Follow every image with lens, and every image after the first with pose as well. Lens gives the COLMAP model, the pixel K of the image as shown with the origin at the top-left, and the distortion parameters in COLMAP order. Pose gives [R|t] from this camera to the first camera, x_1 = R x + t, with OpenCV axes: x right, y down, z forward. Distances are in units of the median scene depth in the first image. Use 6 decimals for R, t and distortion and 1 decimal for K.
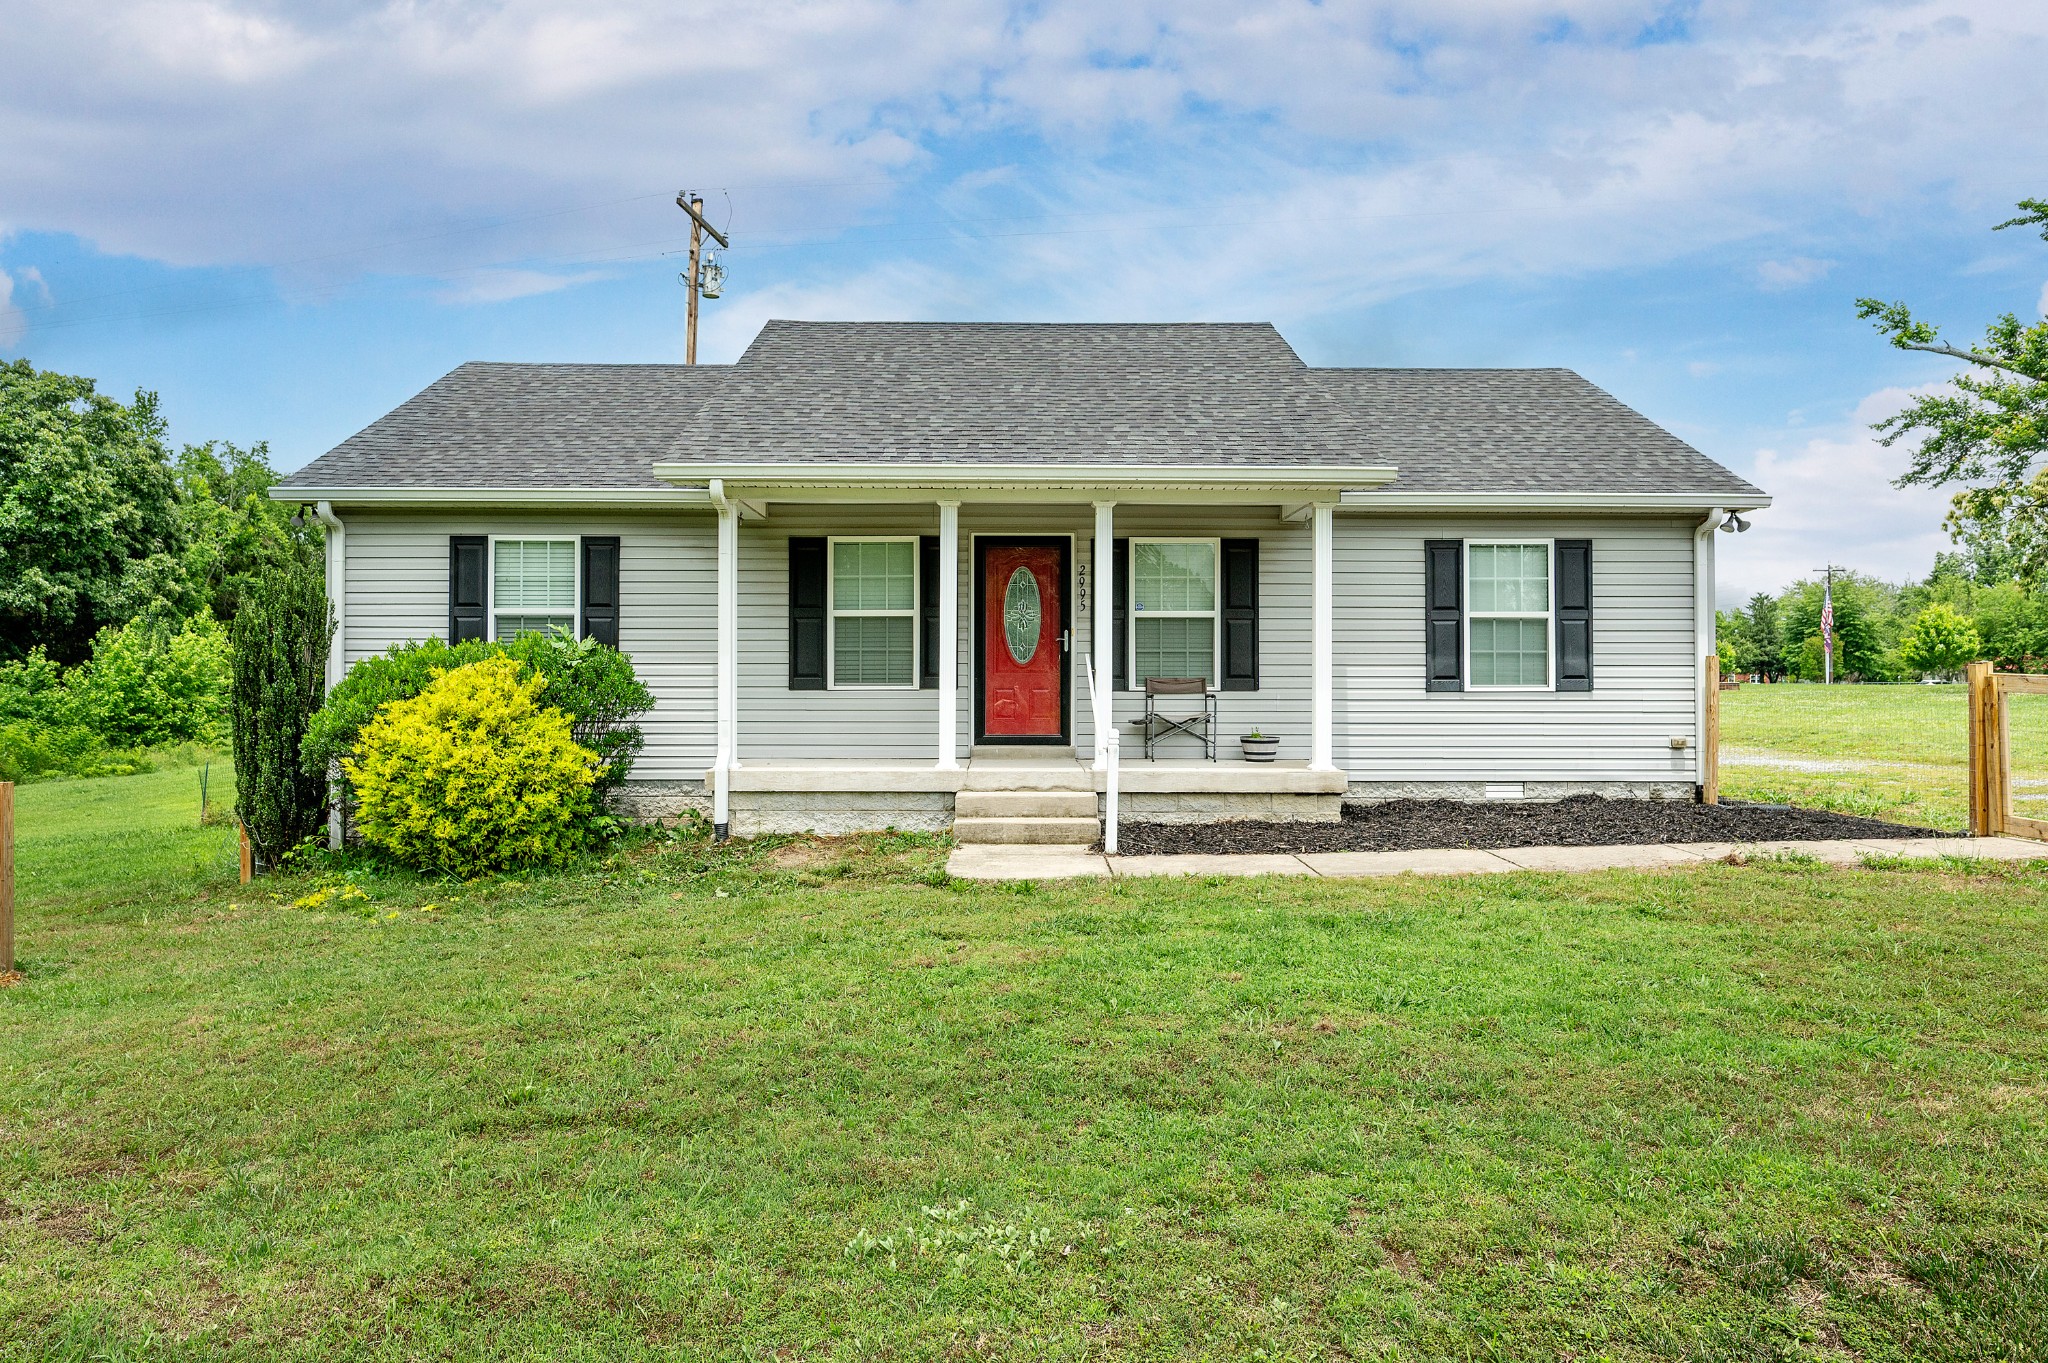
lens RADIAL K [[1354.8, 0, 1024.8], [0, 1354.8, 672.8], [0, 0, 1]] dist [-0.003669, -0.004027]
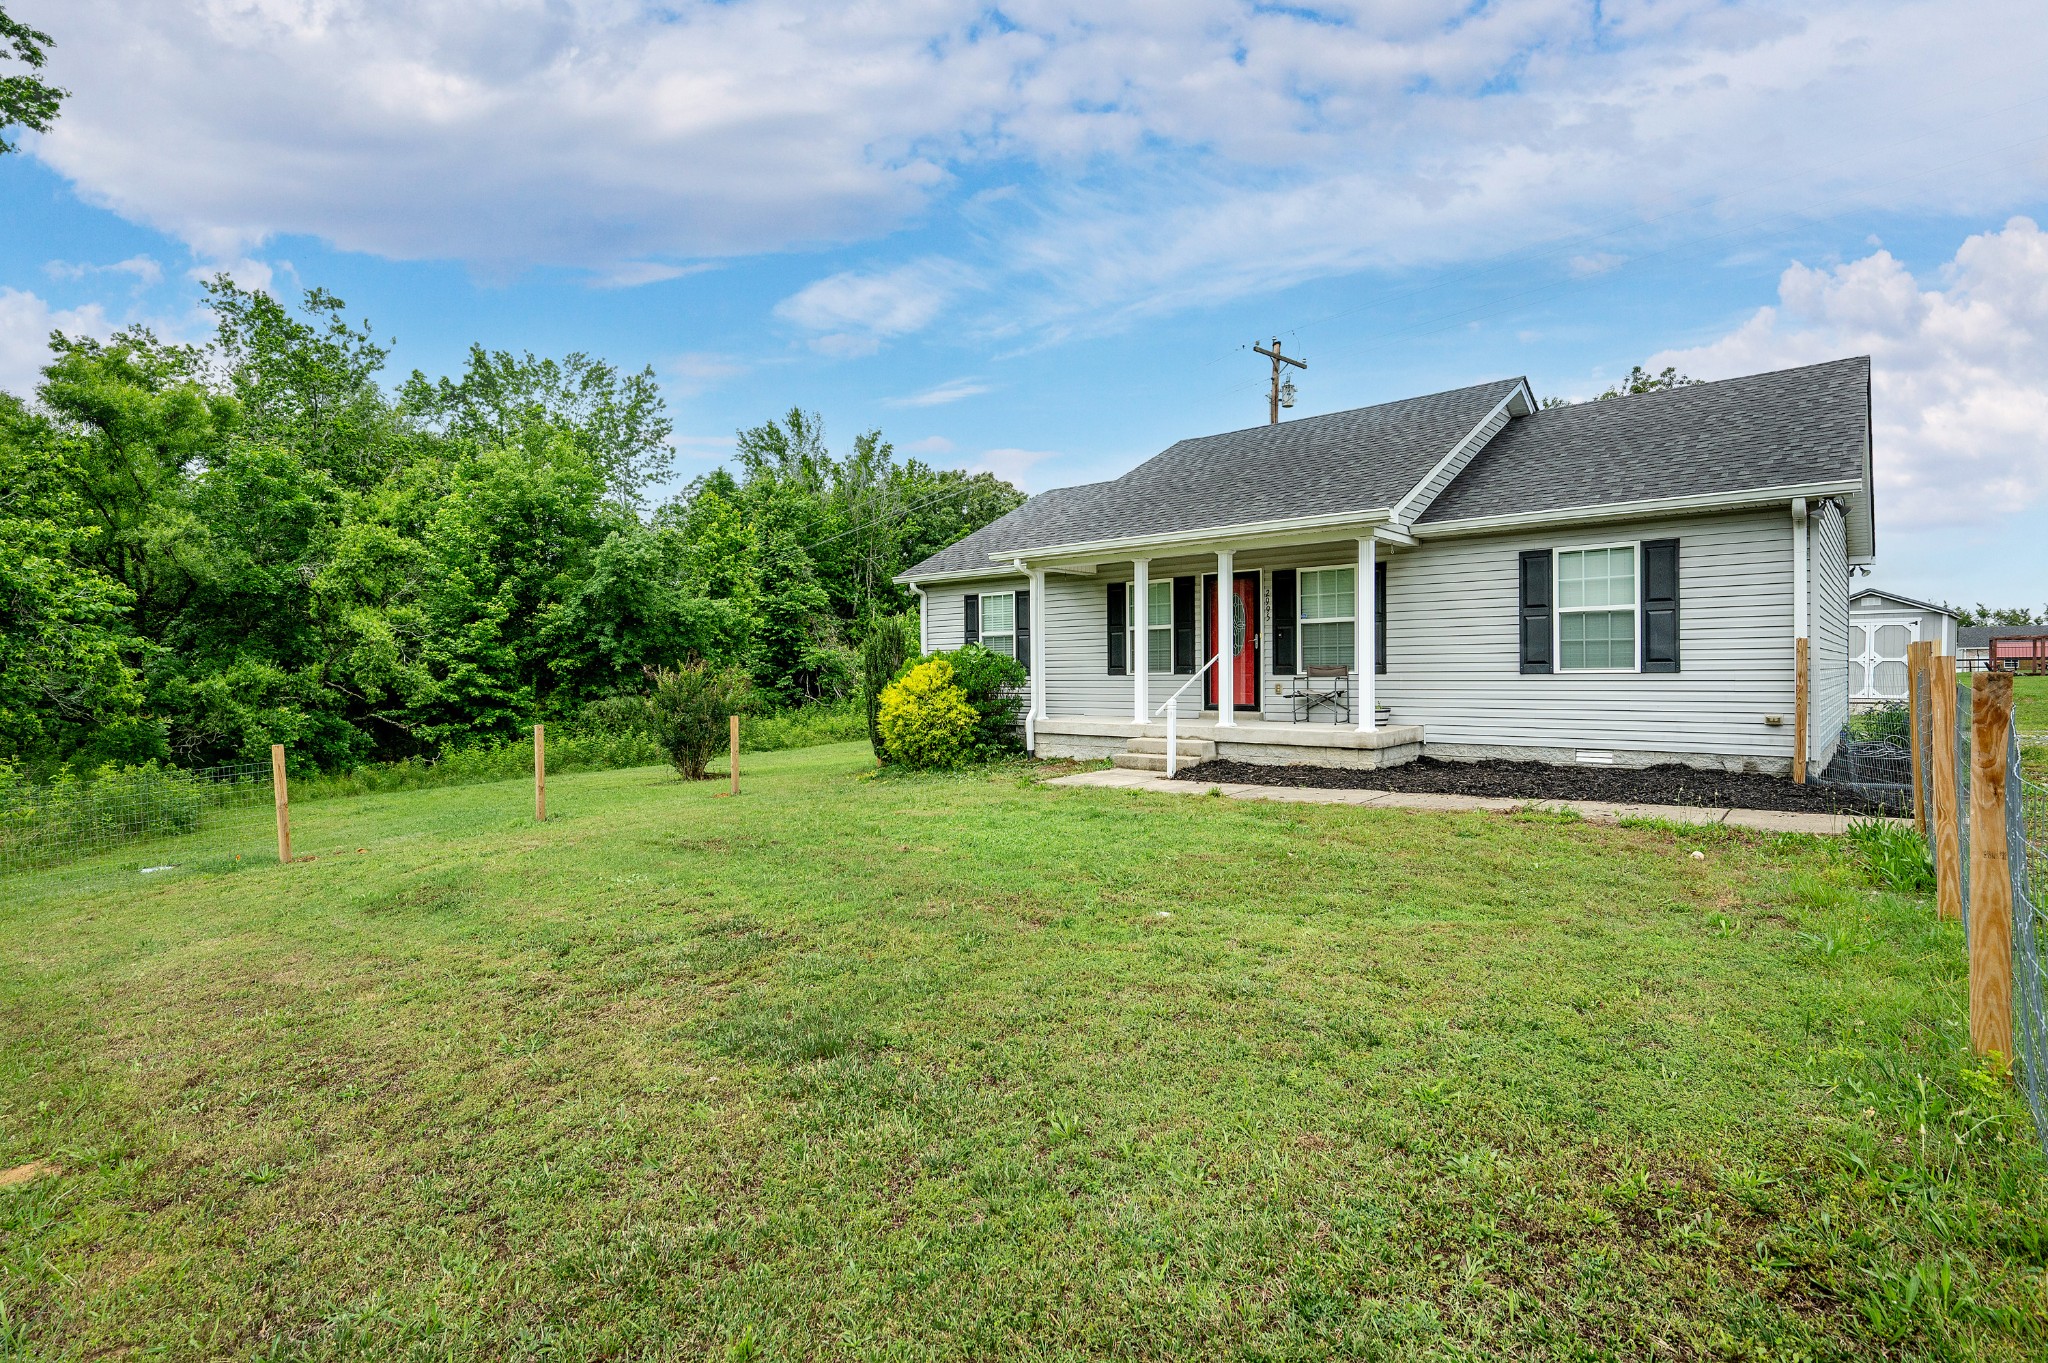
lens RADIAL K [[978.3, 0, 1019.4], [0, 978.3, 678.4], [0, 0, 1]] dist [0.001667, -0.000541]
pose [[0.744927, -0.003389, -0.667137, 0.553161], [0.015301, 0.999811, 0.012005, 0.000281], [0.666970, -0.019151, 0.744838, 0.021862]]
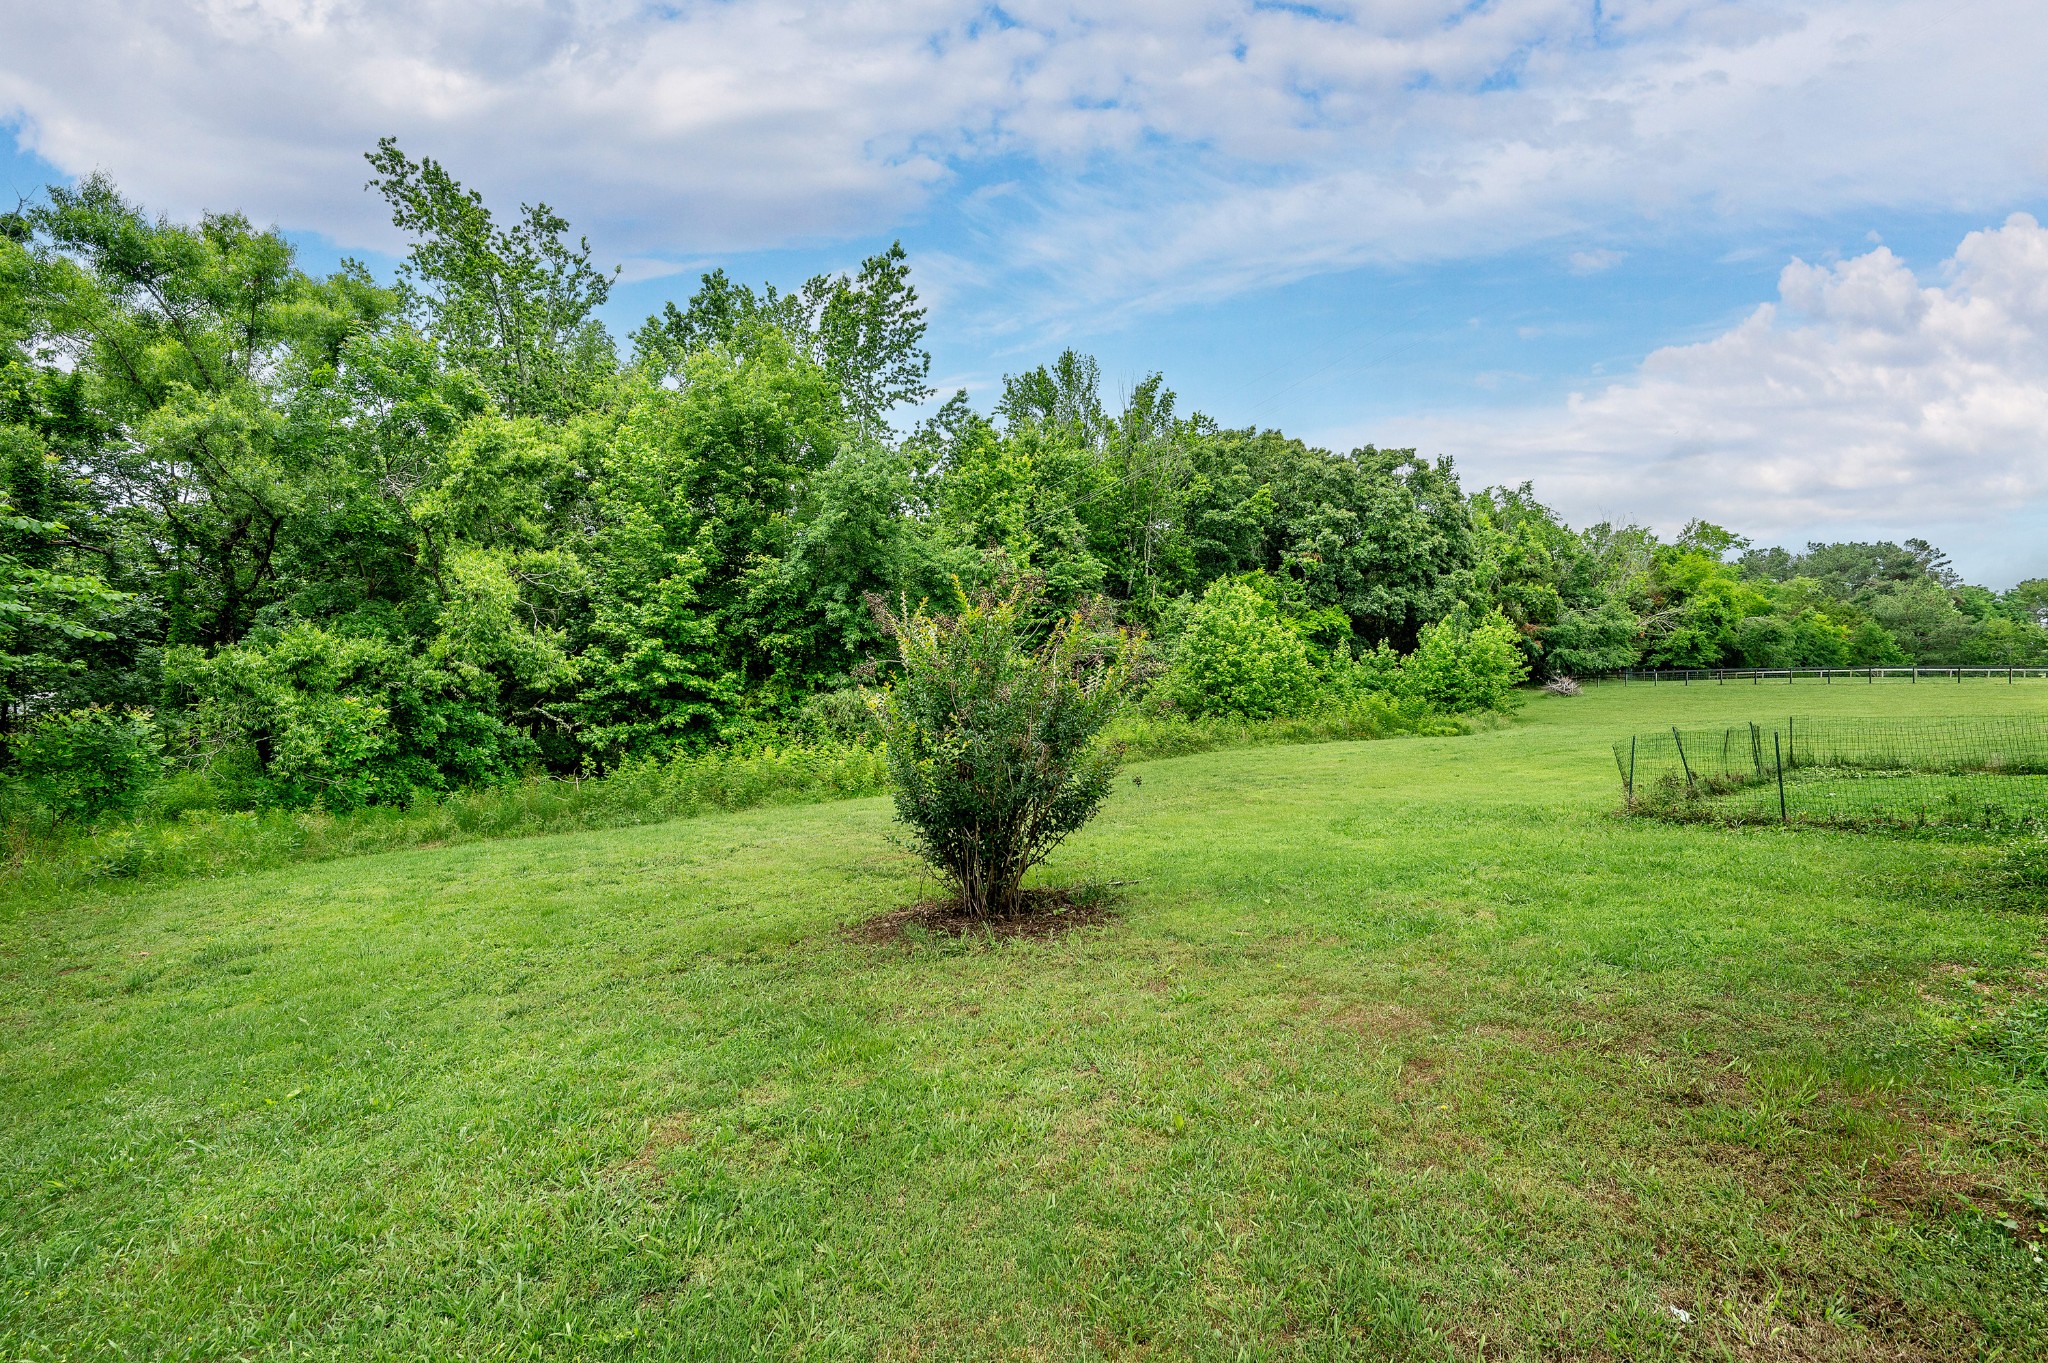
lens RADIAL K [[978.3, 0, 989.3], [0, 978.3, 679.8], [0, 0, 1]] dist [0.001667, -0.000541]
pose [[0.539326, 0.004662, -0.842084, -0.536557], [0.009480, 0.999888, 0.011608, 0.036901], [0.842044, -0.014243, 0.539221, 0.605644]]
